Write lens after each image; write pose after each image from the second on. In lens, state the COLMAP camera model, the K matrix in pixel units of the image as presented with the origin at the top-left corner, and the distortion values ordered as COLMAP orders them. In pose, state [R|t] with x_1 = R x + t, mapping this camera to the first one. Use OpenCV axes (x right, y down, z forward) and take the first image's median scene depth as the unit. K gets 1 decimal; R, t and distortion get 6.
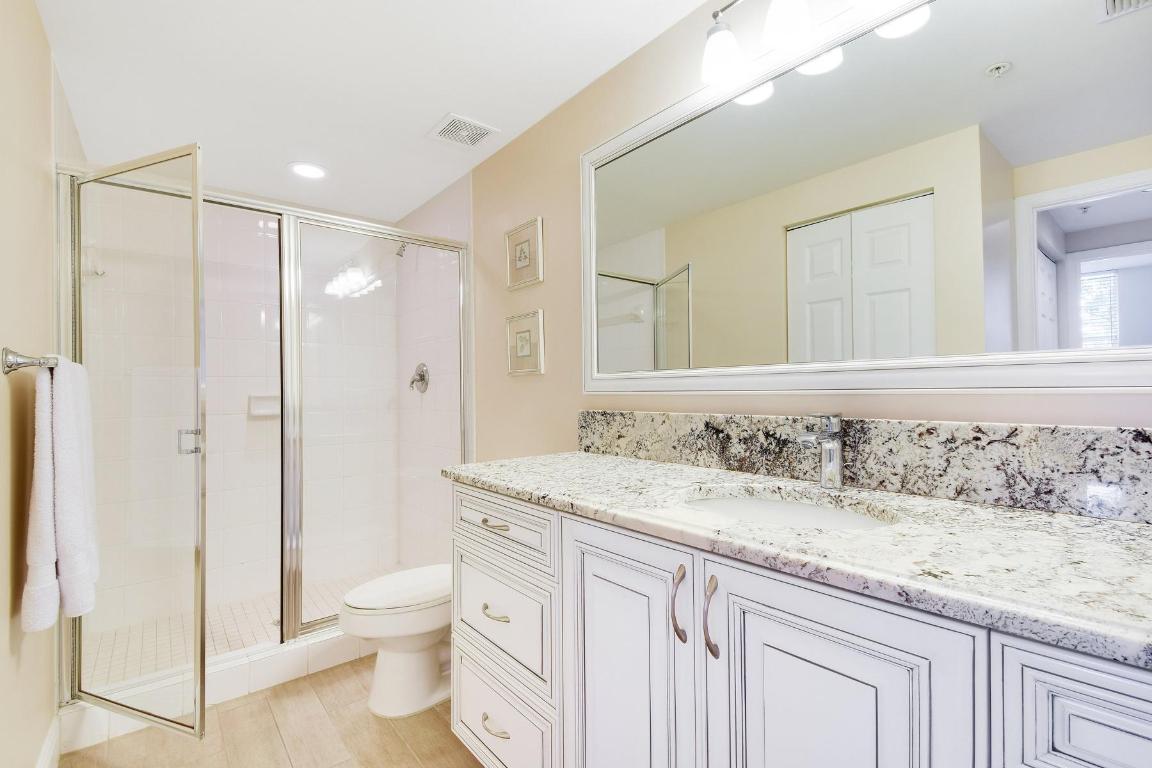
lens RADIAL K [[513.9, 0, 570.6], [0, 513.9, 393.0], [0, 0, 1]] dist [-0.002019, -0.013261]
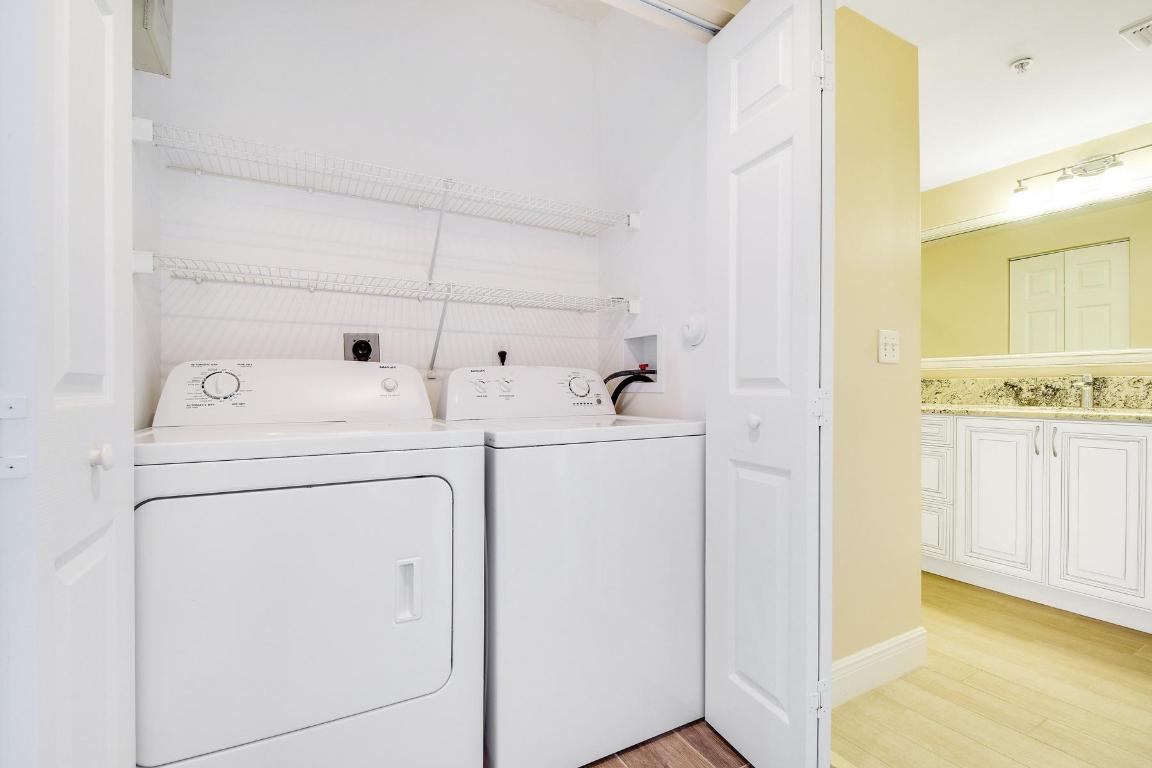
lens RADIAL K [[513.9, 0, 570.6], [0, 513.9, 393.0], [0, 0, 1]] dist [-0.002019, -0.013261]
pose [[0.981774, 0.011128, -0.189725, -1.138292], [-0.009631, 0.999915, 0.008810, 0.110312], [0.189807, -0.006822, 0.981798, -1.403951]]
